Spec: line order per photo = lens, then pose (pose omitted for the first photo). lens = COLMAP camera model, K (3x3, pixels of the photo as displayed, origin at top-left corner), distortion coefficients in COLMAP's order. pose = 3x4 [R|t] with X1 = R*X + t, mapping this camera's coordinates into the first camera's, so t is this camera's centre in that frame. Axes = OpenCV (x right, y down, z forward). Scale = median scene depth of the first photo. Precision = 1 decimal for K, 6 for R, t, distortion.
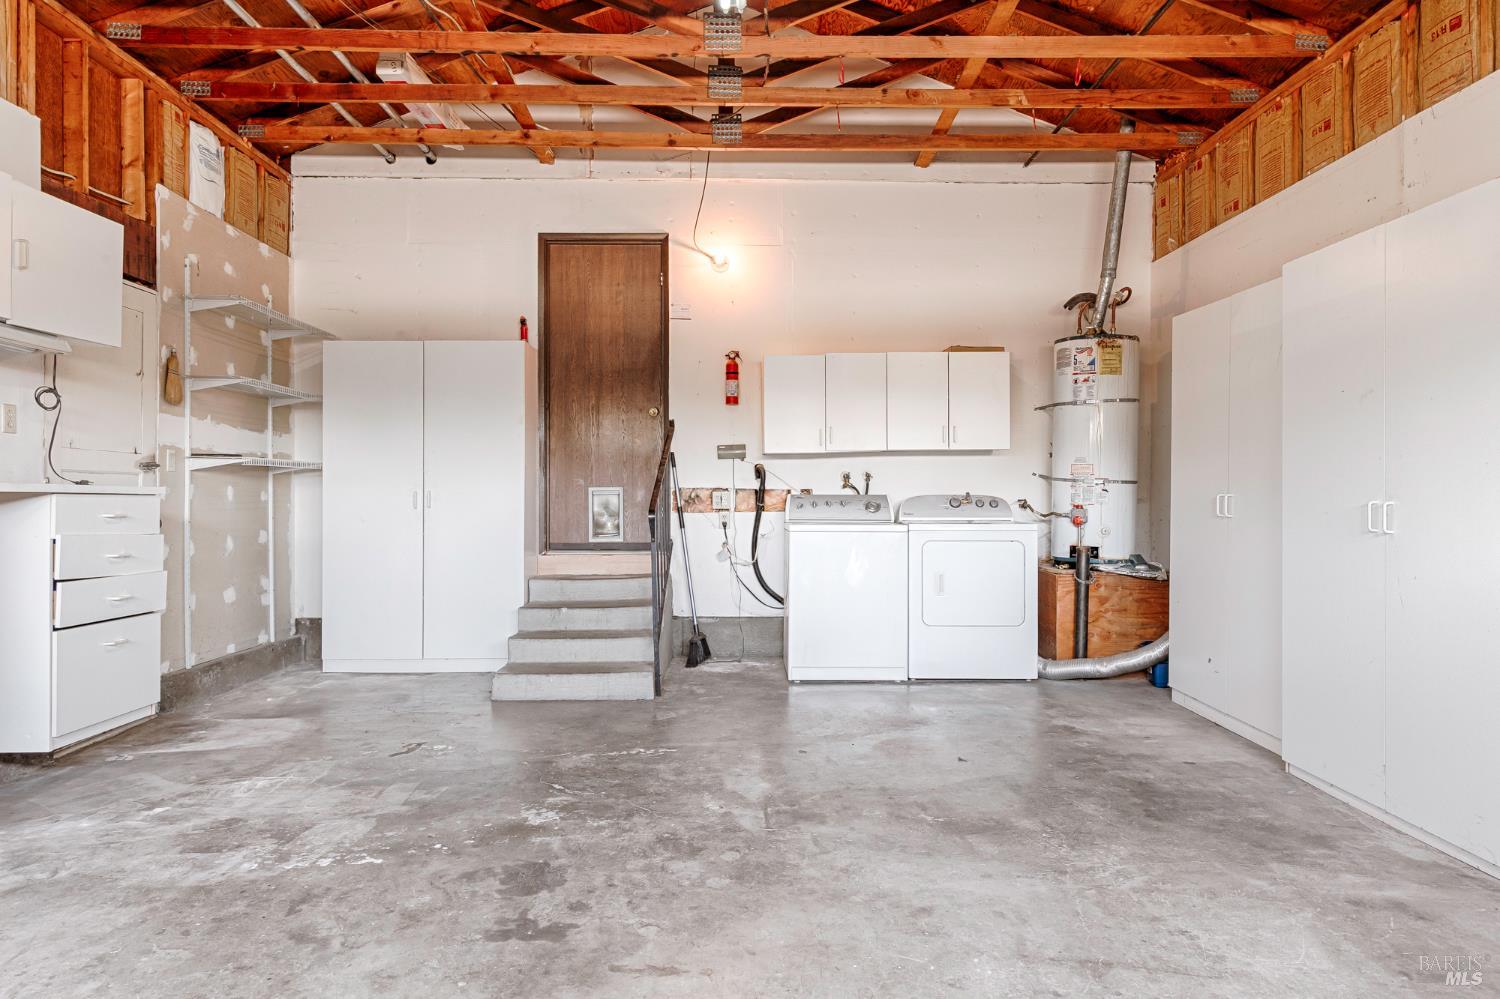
lens RADIAL K [[981.6, 0, 750.0], [0, 981.6, 499.5], [0, 0, 1]] dist [0.004502, -0.000579]
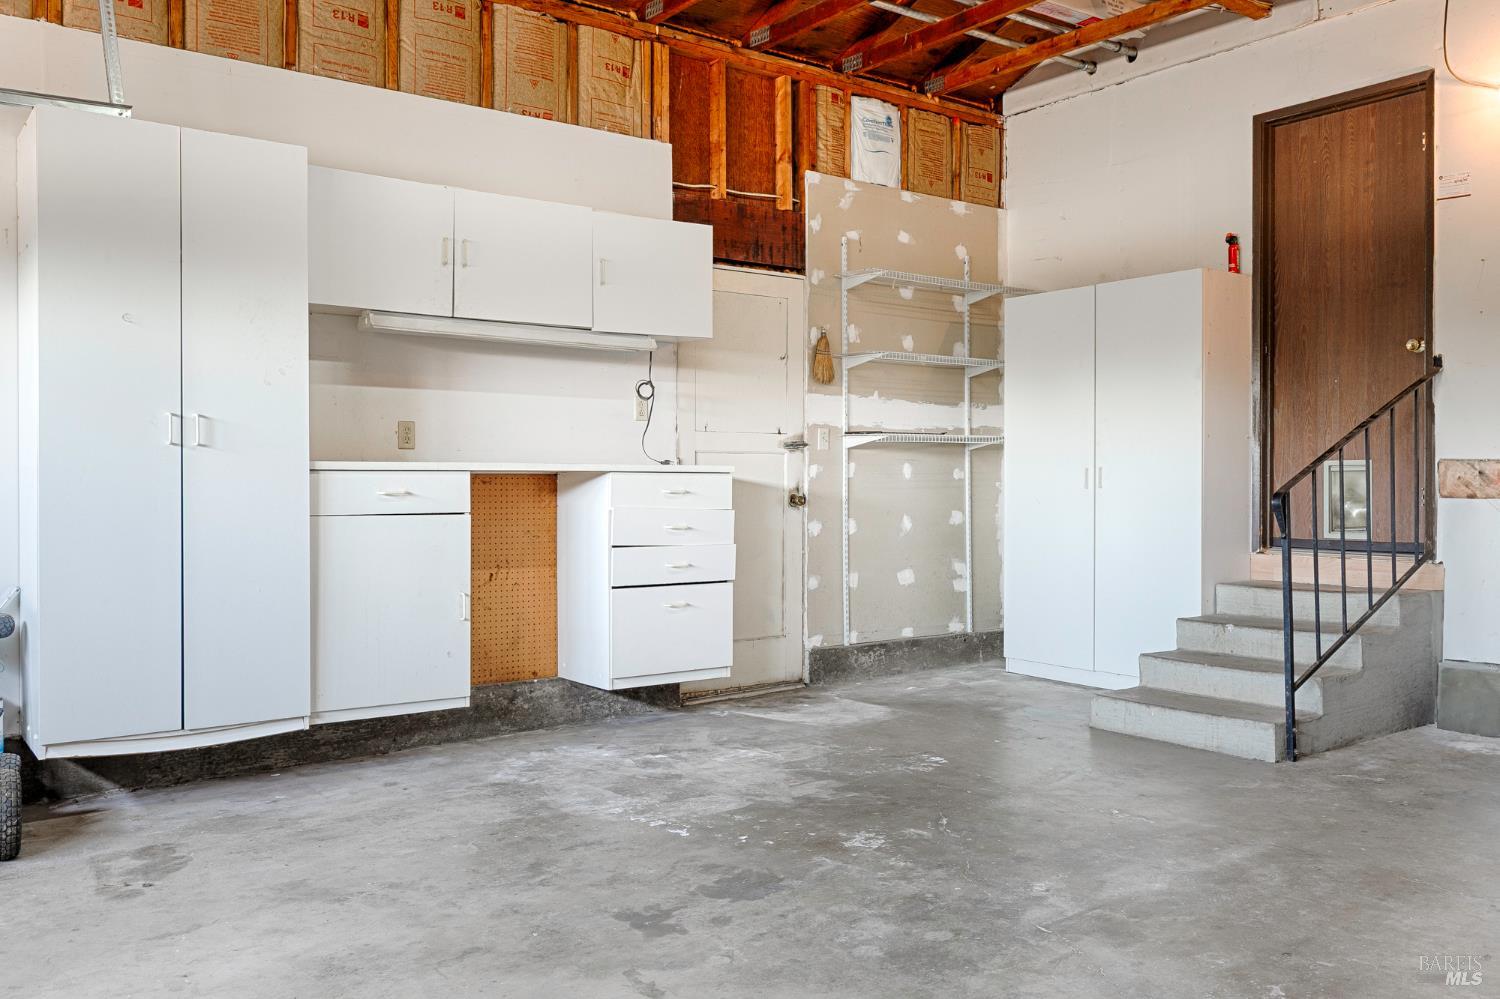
lens RADIAL K [[1243.5, 0, 750.0], [0, 1243.5, 499.5], [0, 0, 1]] dist [0.005504, 0.002943]
pose [[0.581548, 0.014377, -0.813385, 0.506755], [-0.000761, 0.999853, 0.017129, 0.000885], [0.813512, -0.009342, 0.581474, 0.227251]]
